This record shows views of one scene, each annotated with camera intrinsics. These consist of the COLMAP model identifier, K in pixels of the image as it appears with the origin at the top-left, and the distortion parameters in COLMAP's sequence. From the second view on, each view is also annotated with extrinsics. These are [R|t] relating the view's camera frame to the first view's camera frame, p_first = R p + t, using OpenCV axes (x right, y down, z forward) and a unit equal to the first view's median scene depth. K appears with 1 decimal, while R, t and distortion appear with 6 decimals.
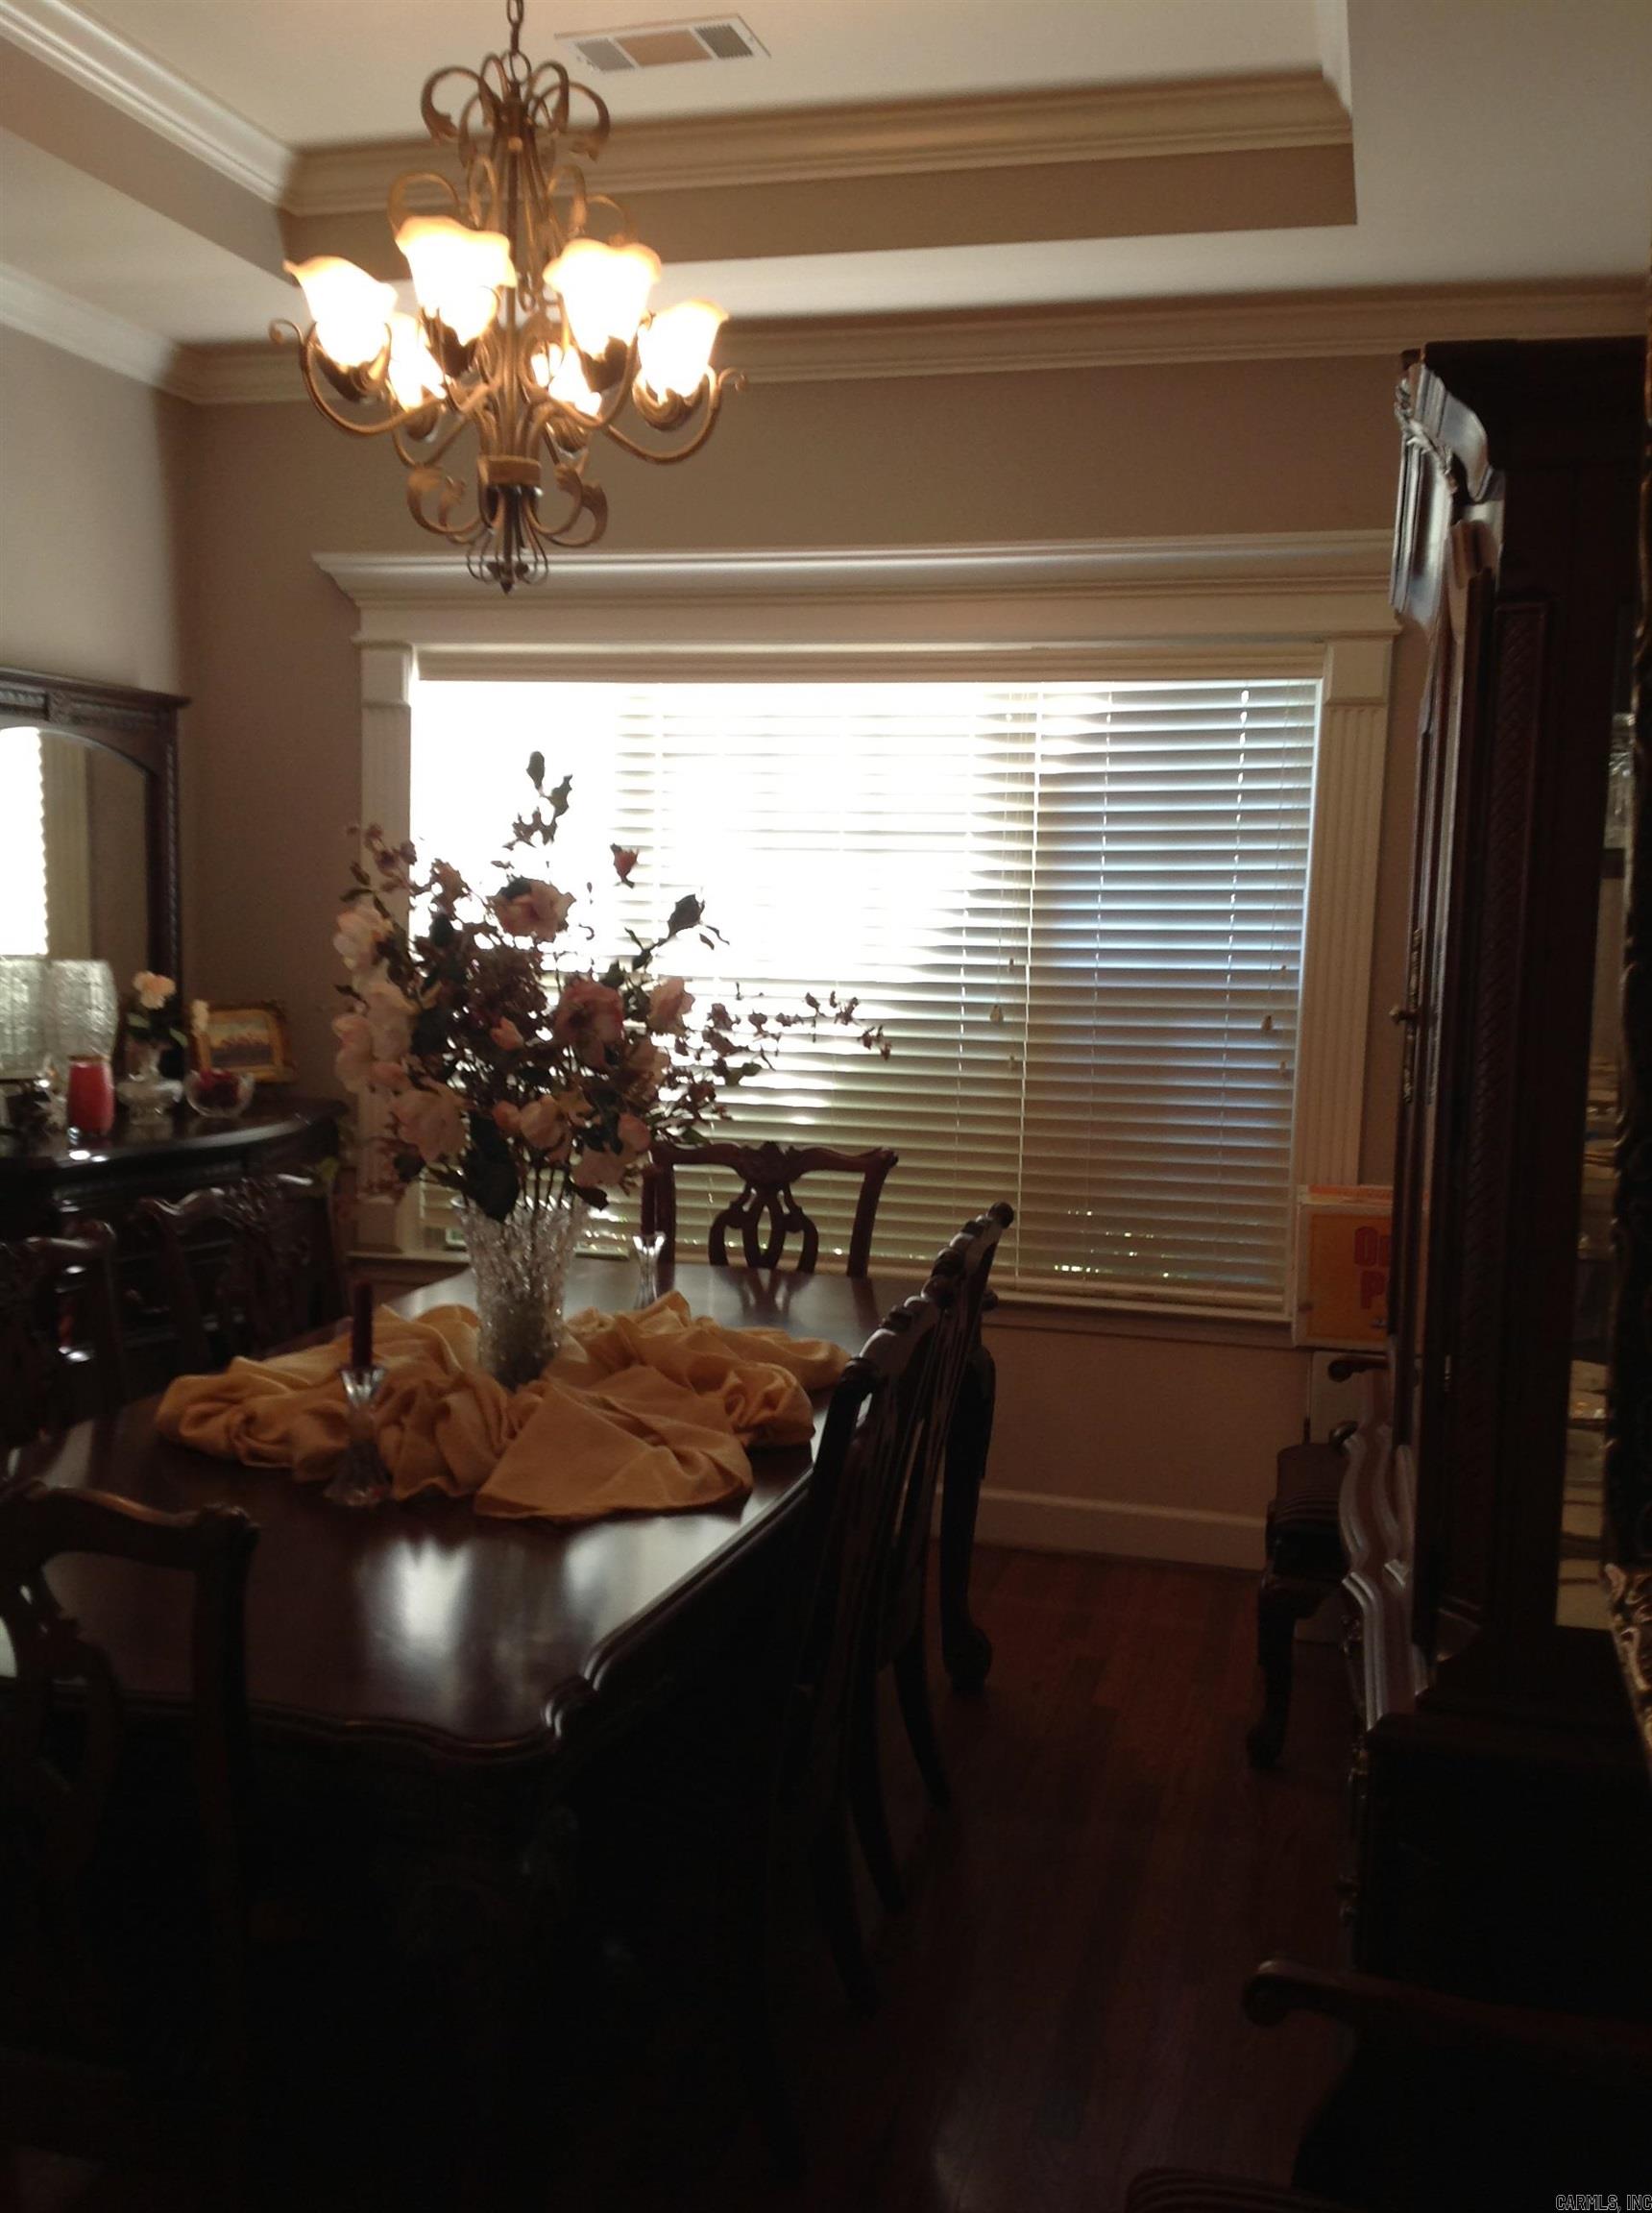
lens RADIAL K [[2086.7, 0, 826.0], [0, 2086.7, 1106.5], [0, 0, 1]] dist [0.168063, -0.376579]
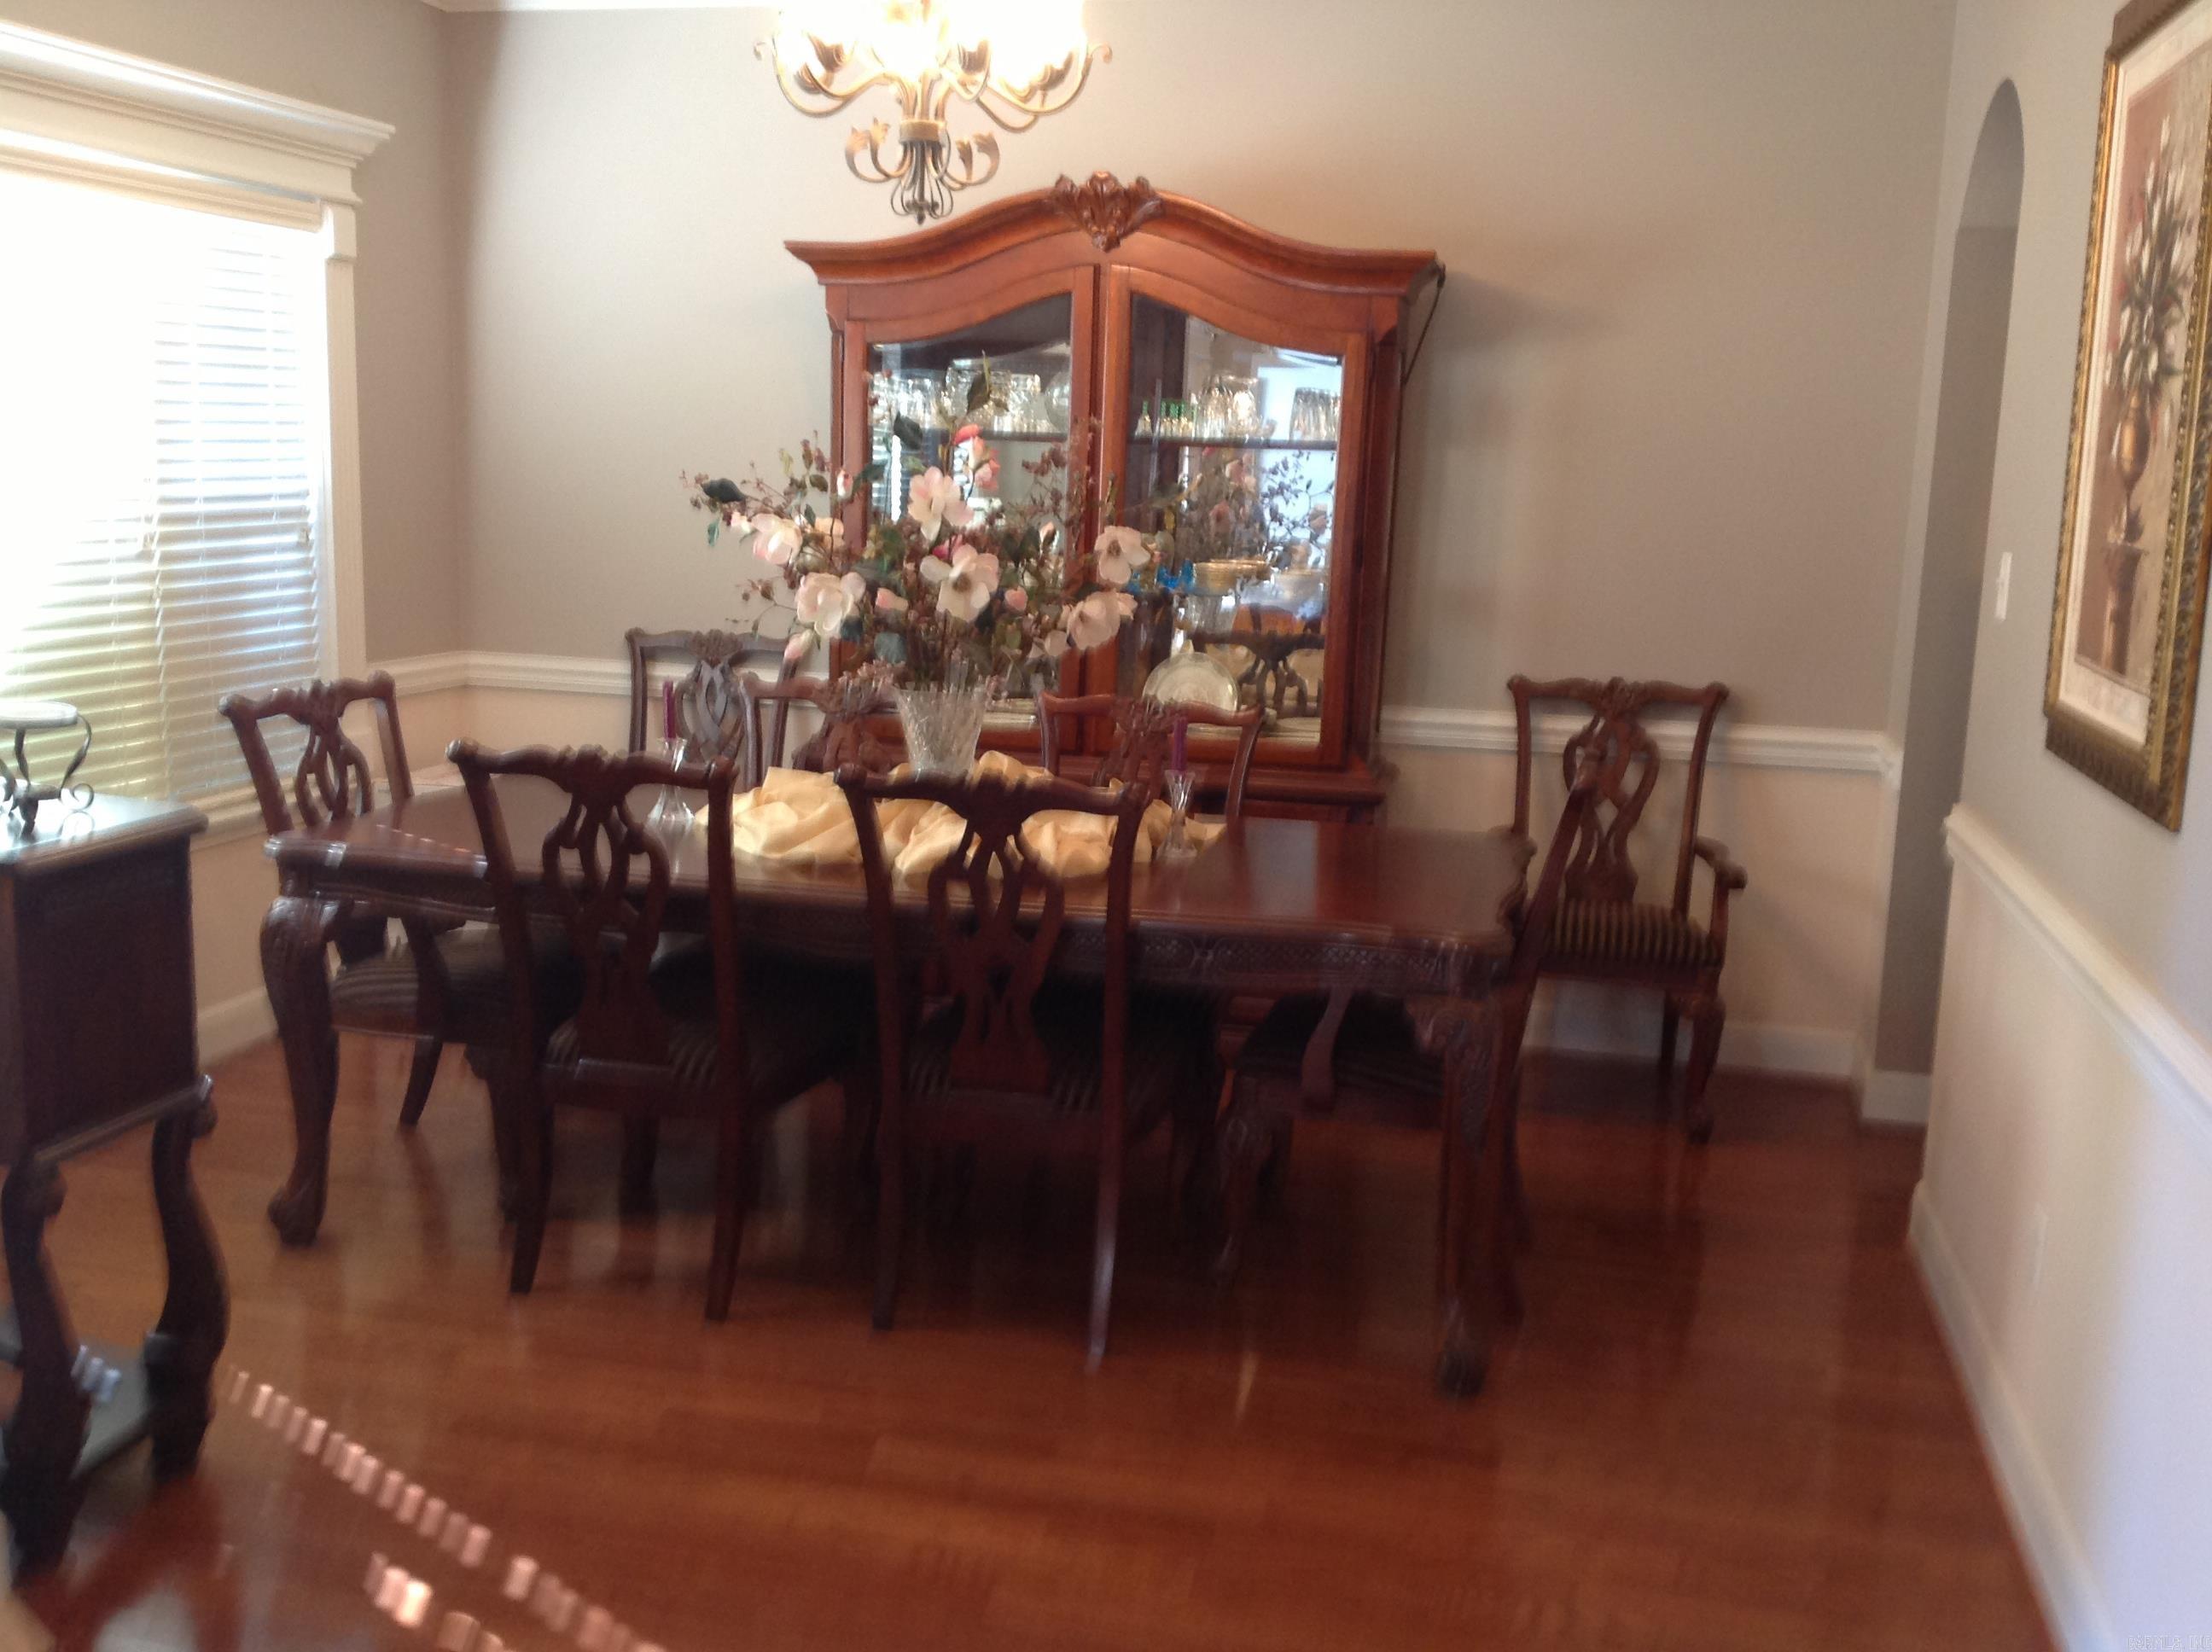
lens RADIAL K [[2085.6, 0, 1092.2], [0, 2085.6, 826.2], [0, 0, 1]] dist [0.168063, -0.376579]
pose [[-0.047660, -0.197345, 0.979175, -1.003907], [0.072892, 0.976988, 0.200453, -0.088212], [-0.996200, 0.080927, -0.032179, 0.641477]]
